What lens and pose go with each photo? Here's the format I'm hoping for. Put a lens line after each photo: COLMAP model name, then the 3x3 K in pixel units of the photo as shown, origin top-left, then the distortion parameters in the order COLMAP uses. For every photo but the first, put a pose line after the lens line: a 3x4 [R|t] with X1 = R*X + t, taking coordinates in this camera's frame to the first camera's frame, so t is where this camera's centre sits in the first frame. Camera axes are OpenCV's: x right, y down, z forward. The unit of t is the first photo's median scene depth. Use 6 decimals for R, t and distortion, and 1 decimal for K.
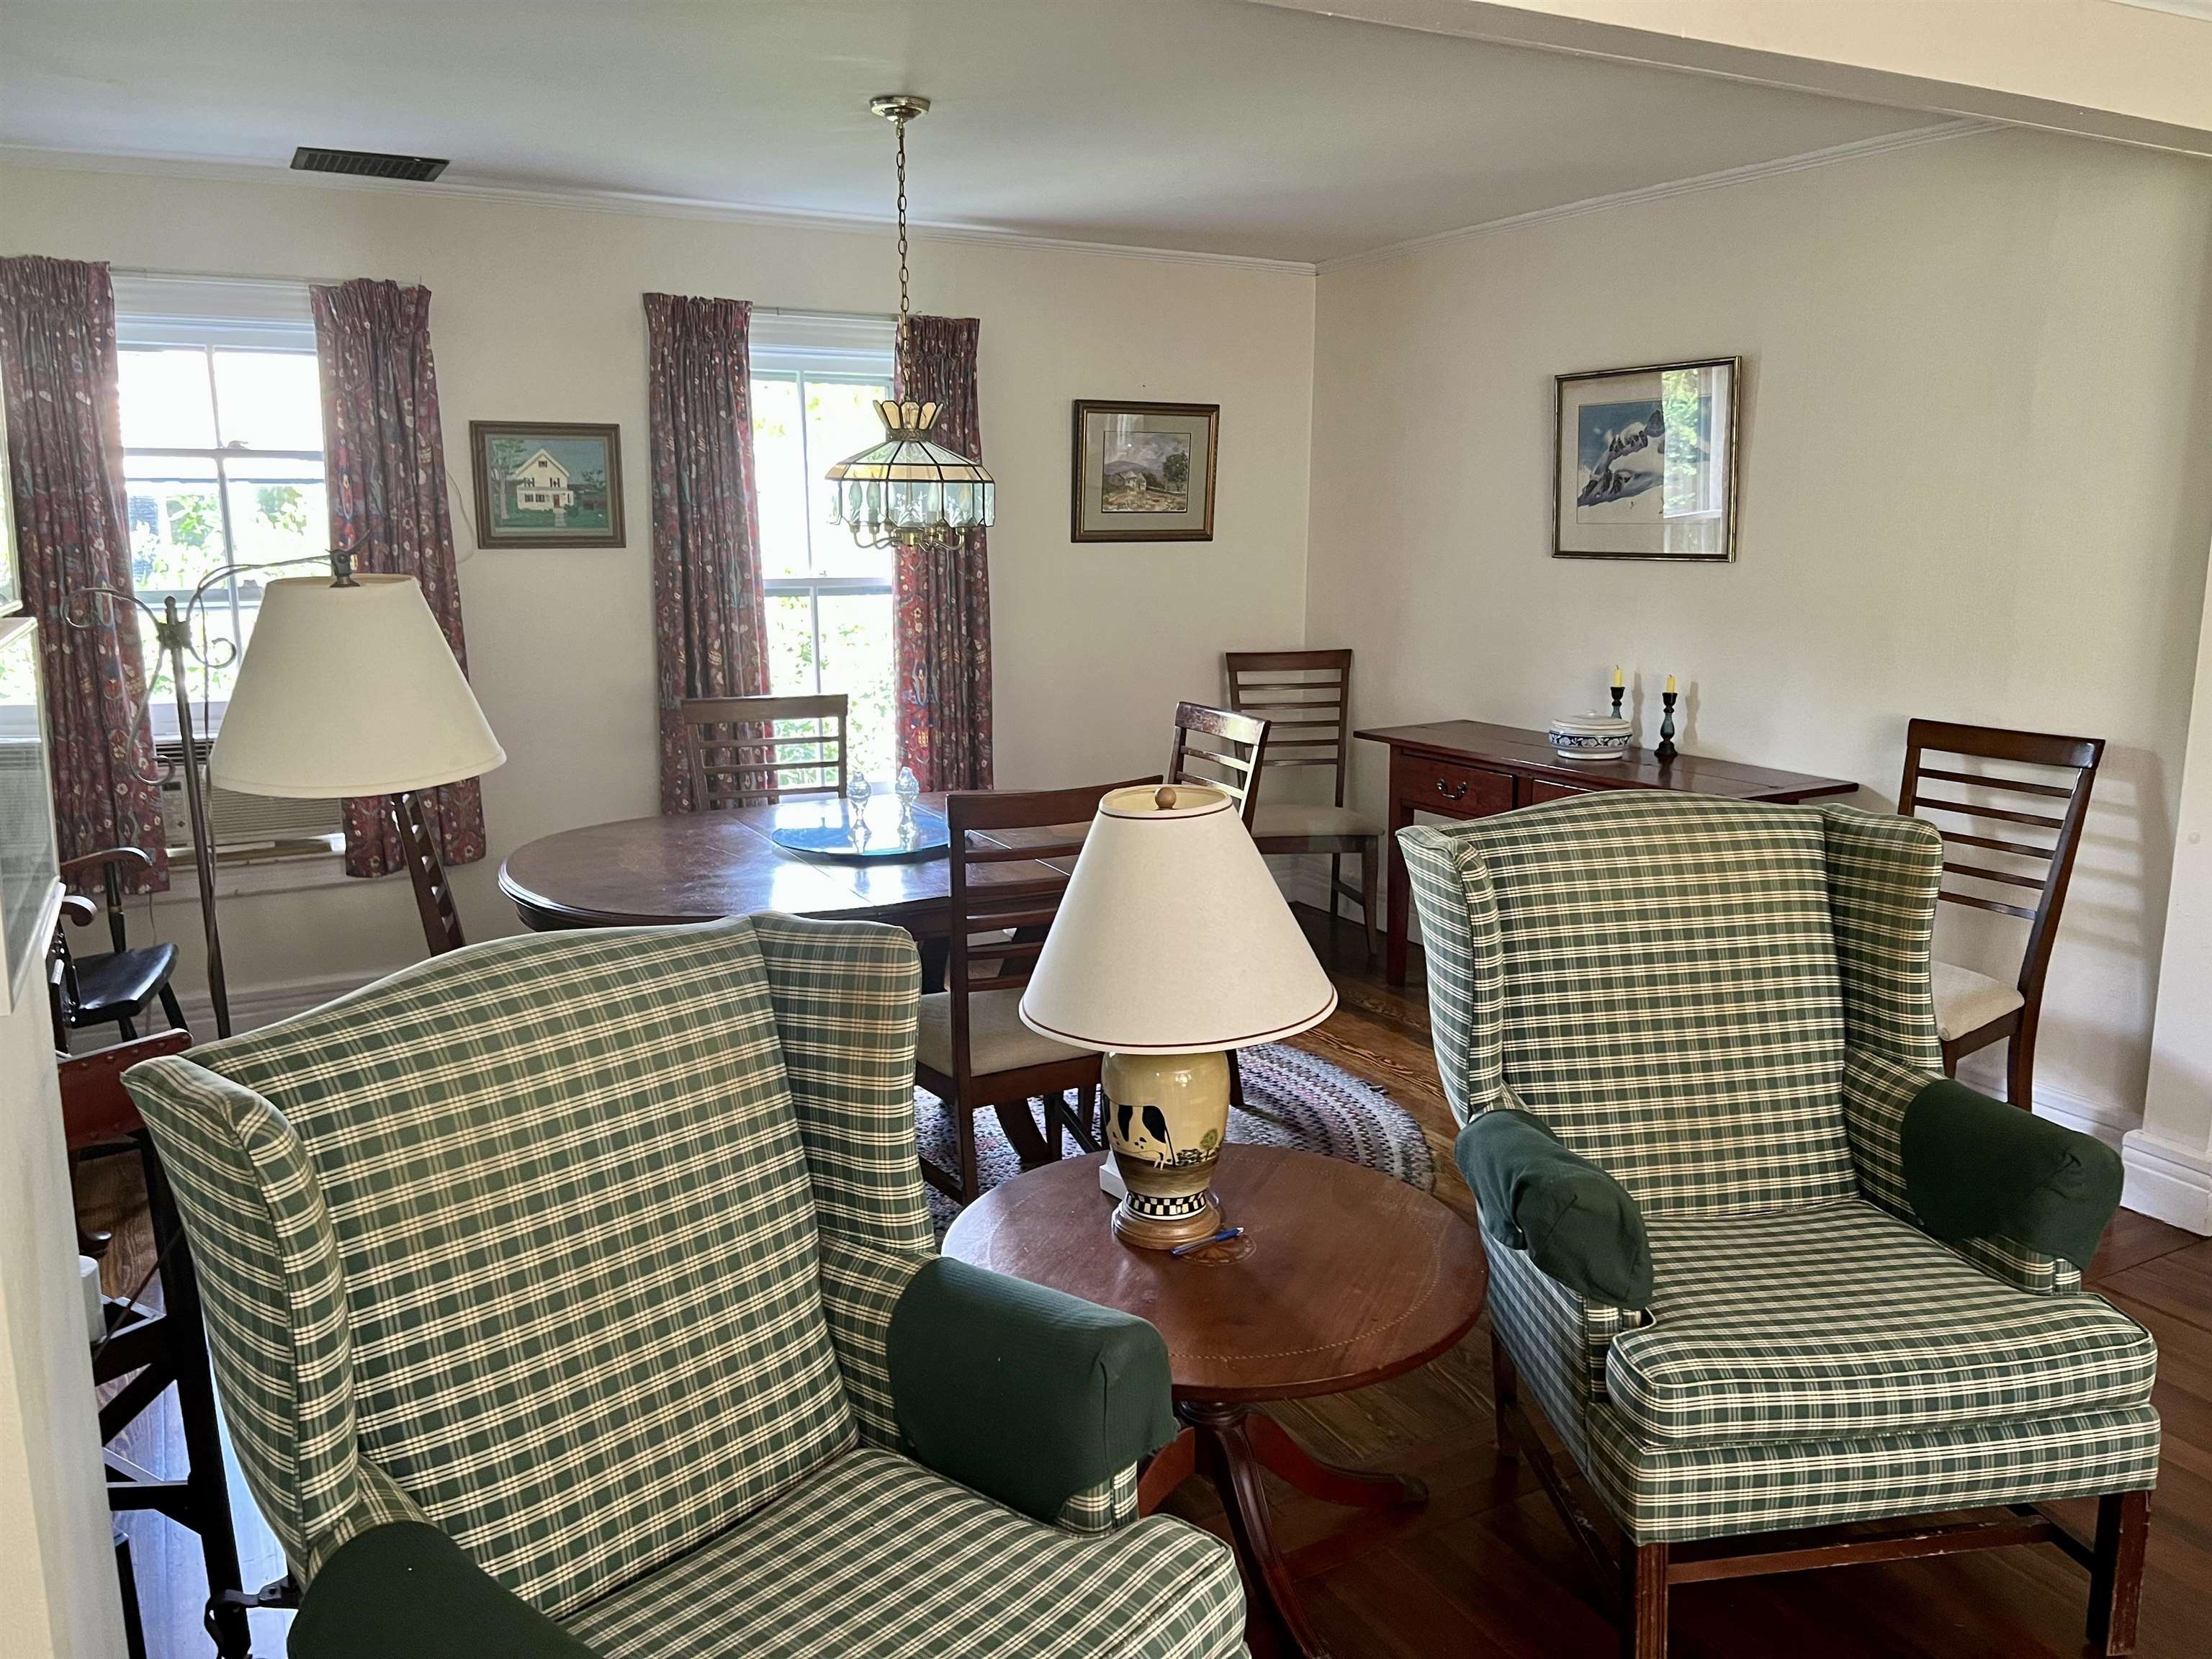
lens RADIAL K [[1648.5, 0, 1142.1], [0, 1648.5, 804.0], [0, 0, 1]] dist [0.012111, 0.002286]
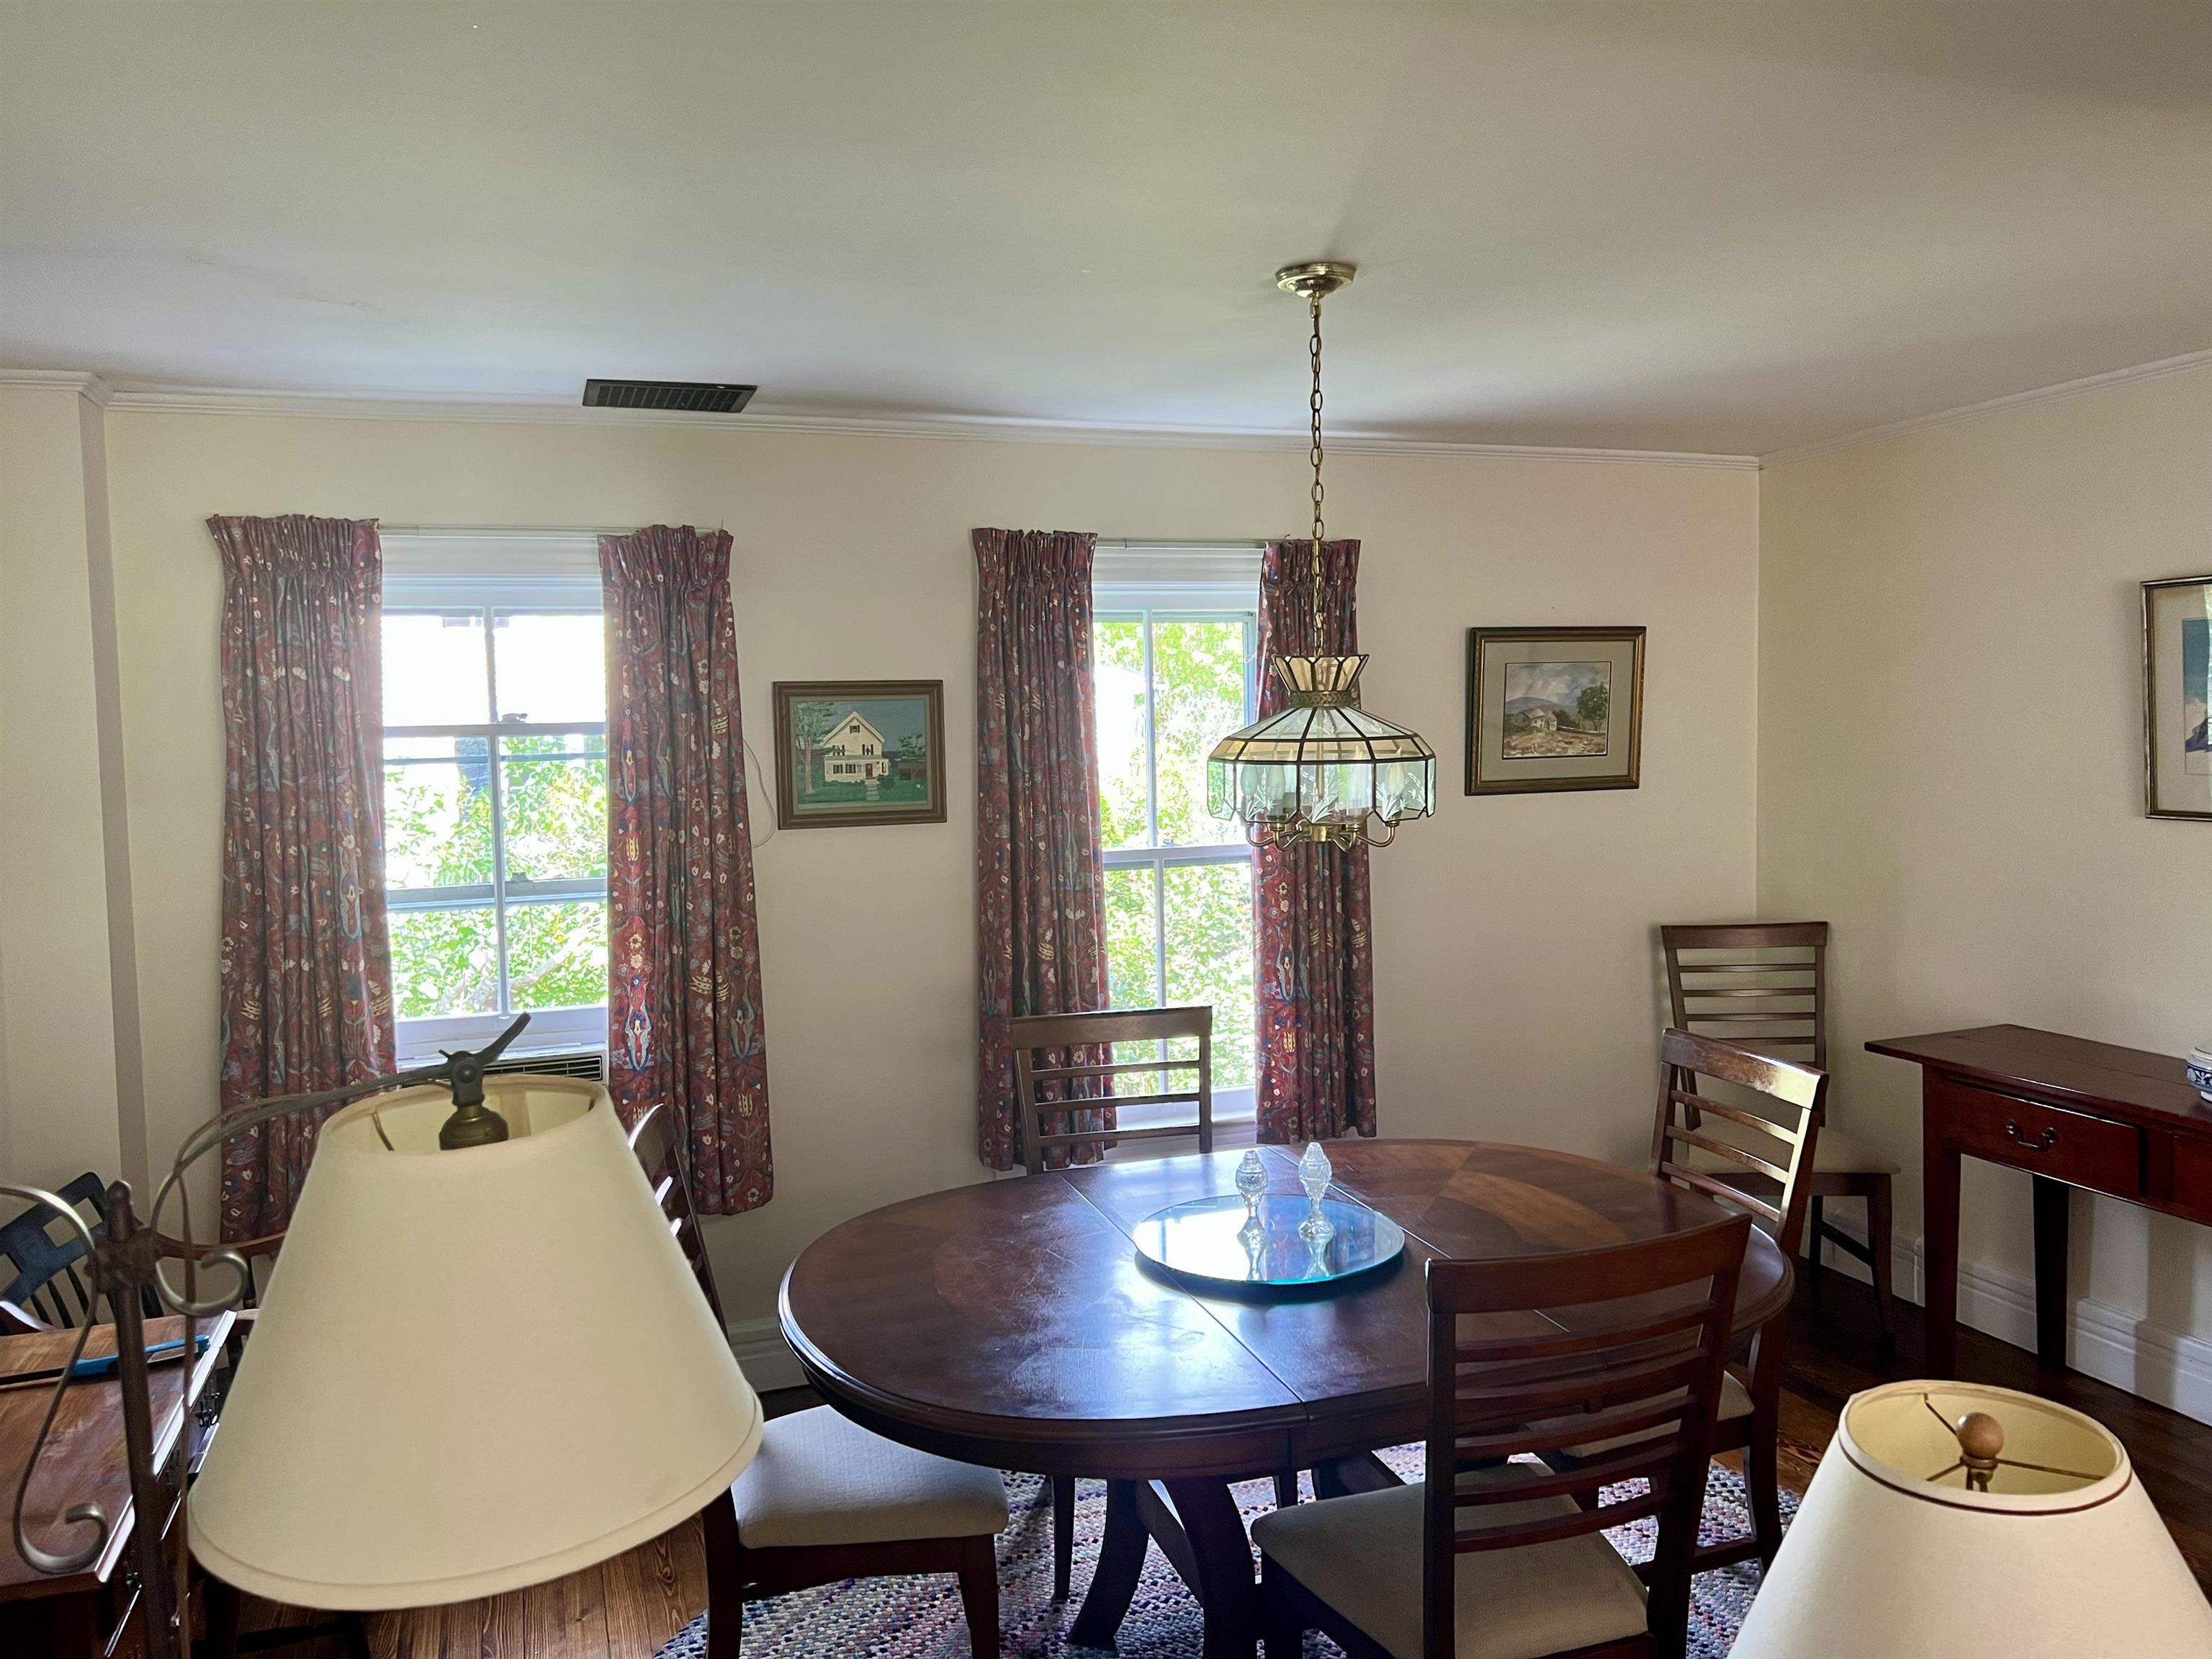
lens RADIAL K [[1669.4, 0, 1166.5], [0, 1669.4, 822.8], [0, 0, 1]] dist [0.115269, -0.151357]
pose [[0.985317, -0.009155, -0.170491, -0.058007], [-0.009209, 0.994259, -0.106606, -0.067358], [0.170488, 0.106611, 0.979575, 0.187962]]
